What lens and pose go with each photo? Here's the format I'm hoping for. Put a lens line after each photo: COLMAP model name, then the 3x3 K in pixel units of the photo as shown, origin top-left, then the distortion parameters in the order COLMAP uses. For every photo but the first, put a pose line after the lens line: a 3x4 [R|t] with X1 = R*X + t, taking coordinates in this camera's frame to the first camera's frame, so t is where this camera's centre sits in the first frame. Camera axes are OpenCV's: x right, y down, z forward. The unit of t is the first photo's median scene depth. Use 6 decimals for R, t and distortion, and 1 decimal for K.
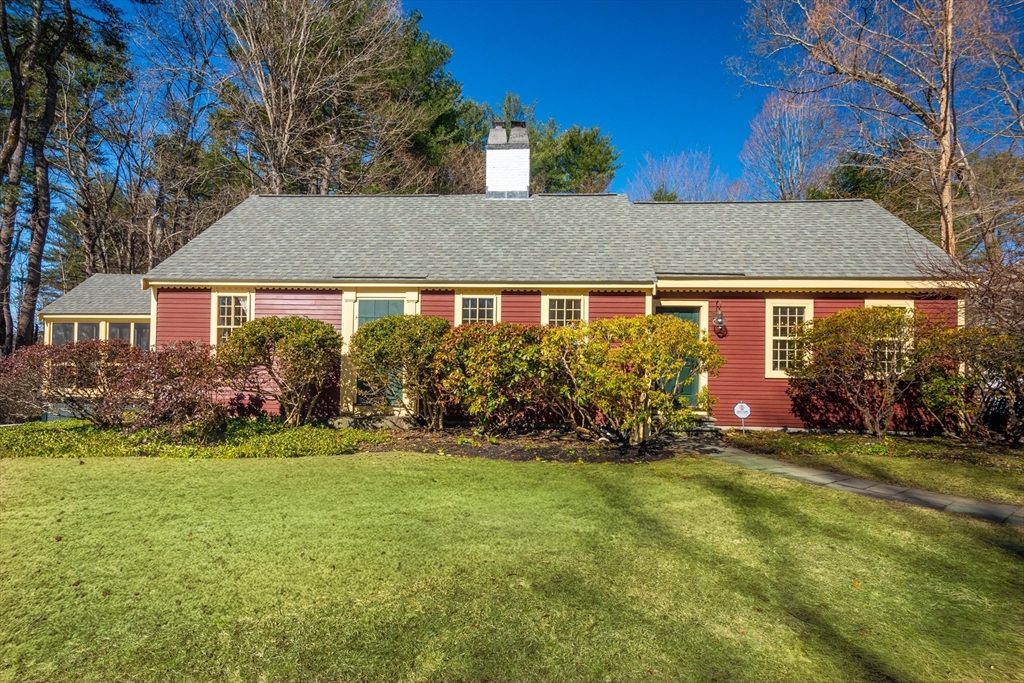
lens RADIAL K [[469.1, 0, 492.5], [0, 469.1, 346.2], [0, 0, 1]] dist [0.003519, -0.000080]
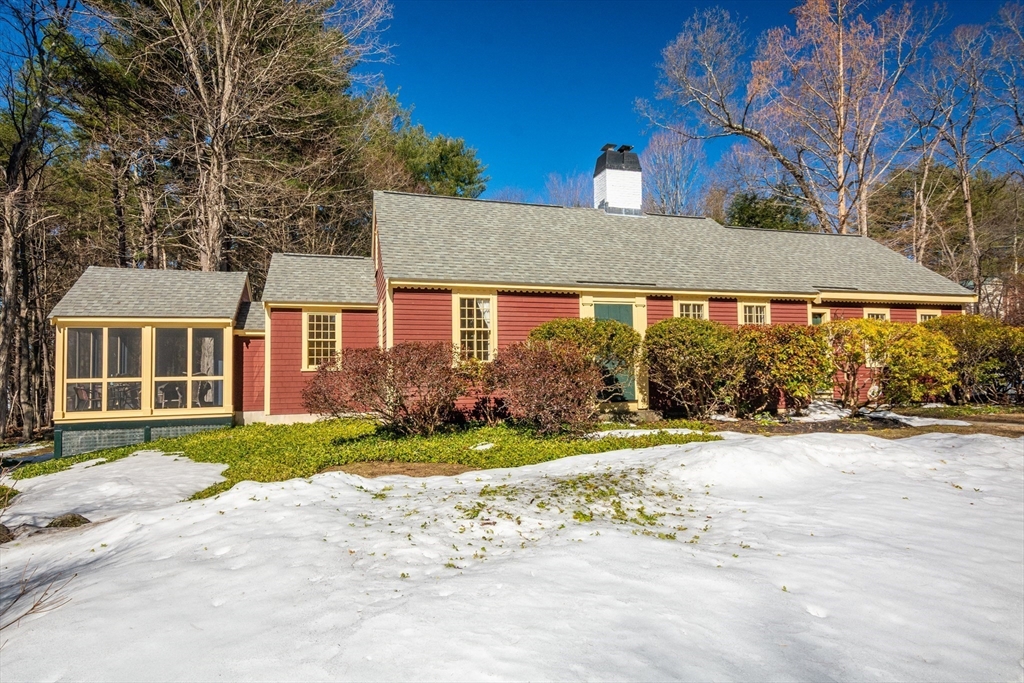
lens RADIAL K [[471.0, 0, 508.6], [0, 471.0, 354.0], [0, 0, 1]] dist [0.003811, -0.000653]
pose [[0.947507, -0.018908, 0.319174, -0.595434], [0.019586, 0.999808, 0.001083, 0.007689], [-0.319134, 0.005225, 0.947695, 0.033531]]
